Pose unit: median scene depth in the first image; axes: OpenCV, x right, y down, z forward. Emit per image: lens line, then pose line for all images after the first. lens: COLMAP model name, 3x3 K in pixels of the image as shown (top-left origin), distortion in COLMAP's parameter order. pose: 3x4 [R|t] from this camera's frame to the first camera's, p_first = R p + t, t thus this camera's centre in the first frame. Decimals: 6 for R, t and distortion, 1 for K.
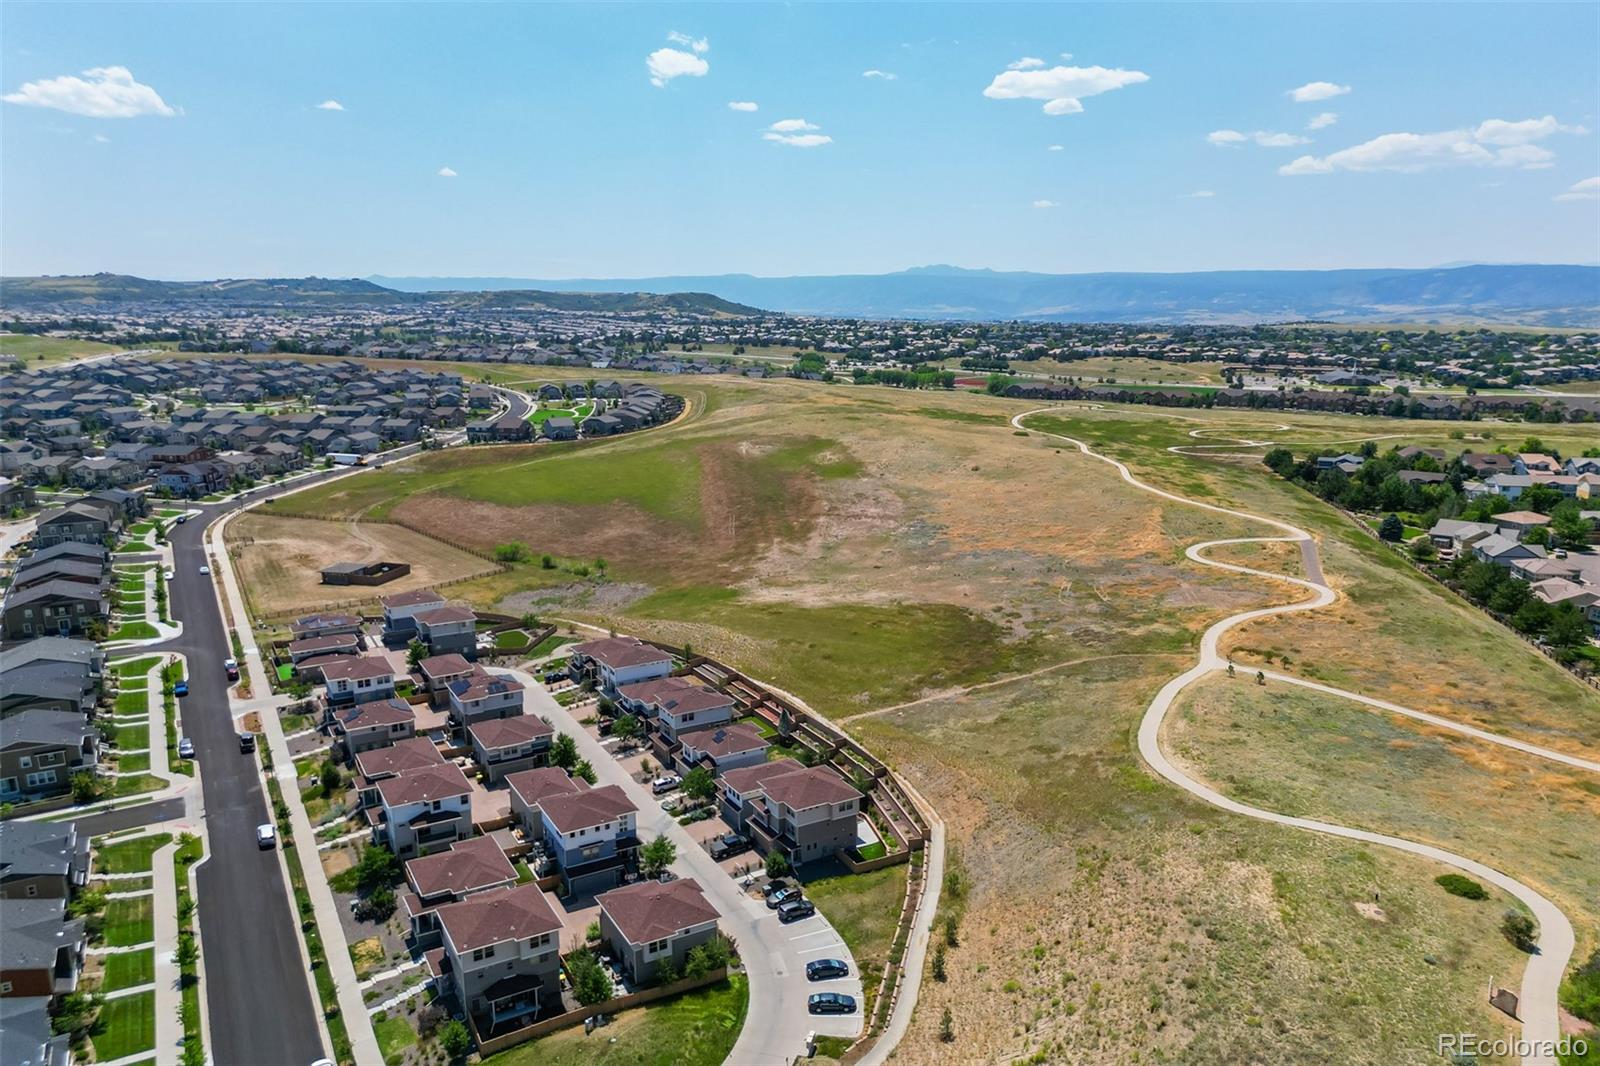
lens RADIAL K [[1125.3, 0, 807.8], [0, 1125.3, 543.8], [0, 0, 1]] dist [0.084033, -0.102451]
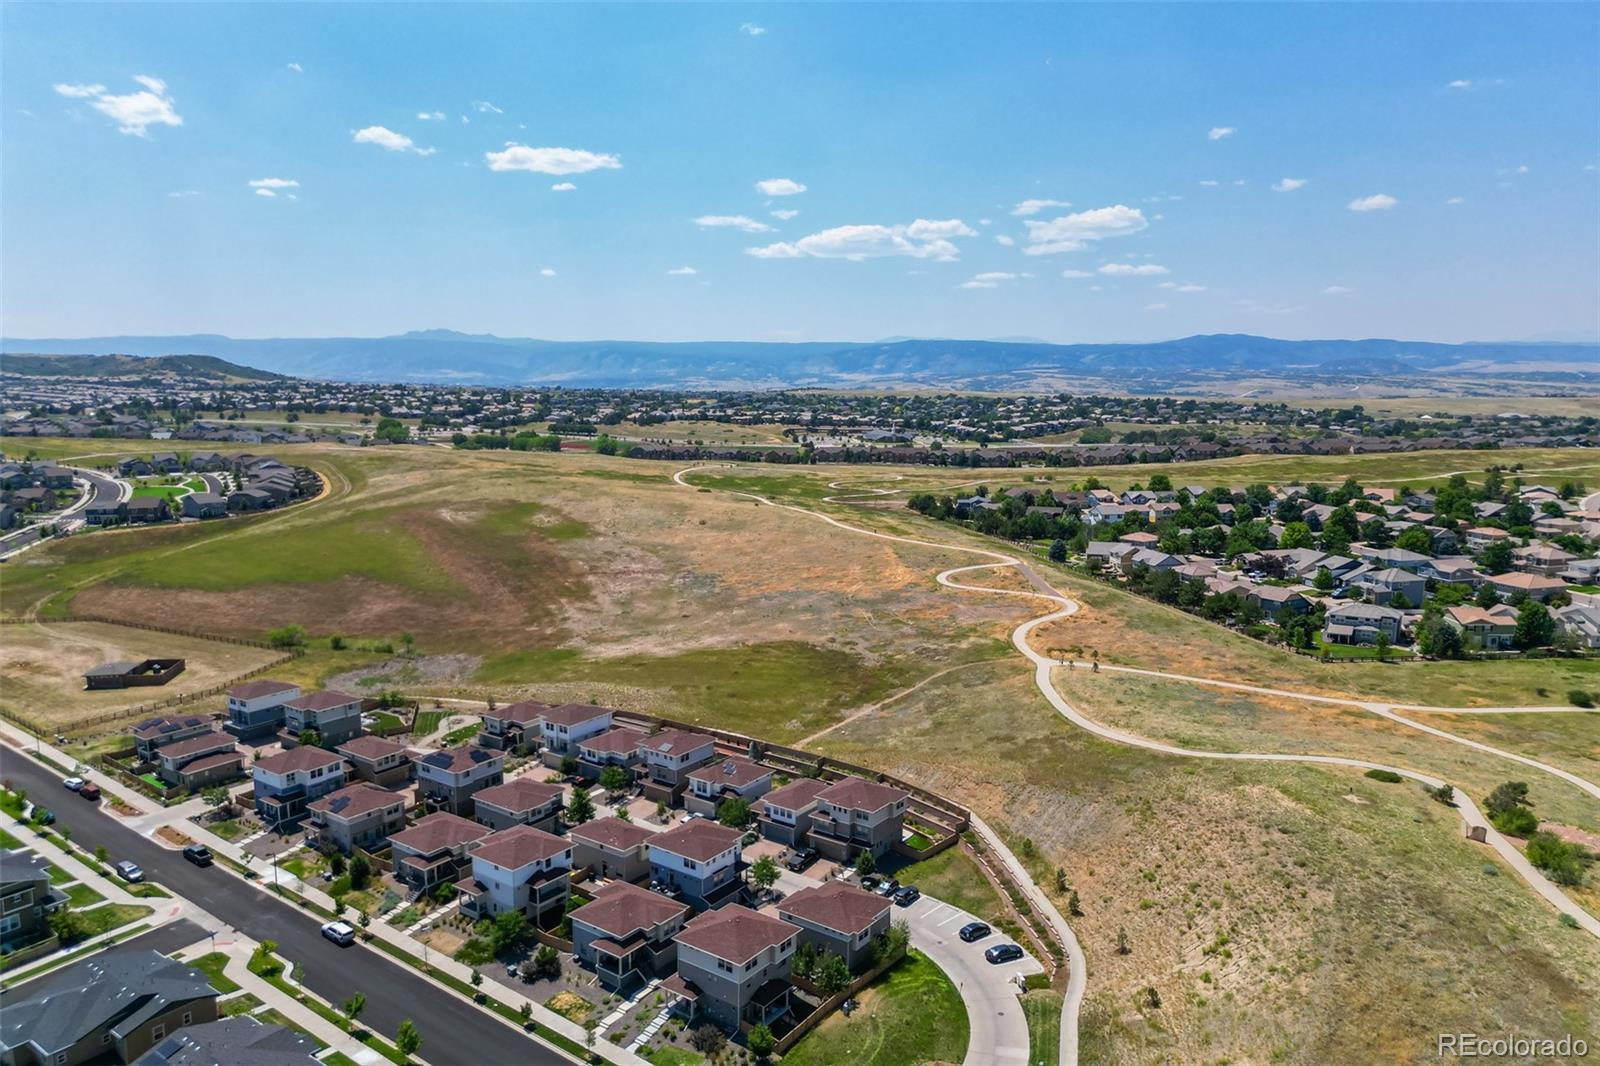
lens RADIAL K [[1125.3, 0, 807.8], [0, 1125.3, 543.8], [0, 0, 1]] dist [0.084033, -0.102451]
pose [[0.915656, -0.060346, 0.397408, -0.325916], [0.082636, 0.995809, -0.039187, 0.005170], [-0.393378, 0.068722, 0.916805, -0.017945]]
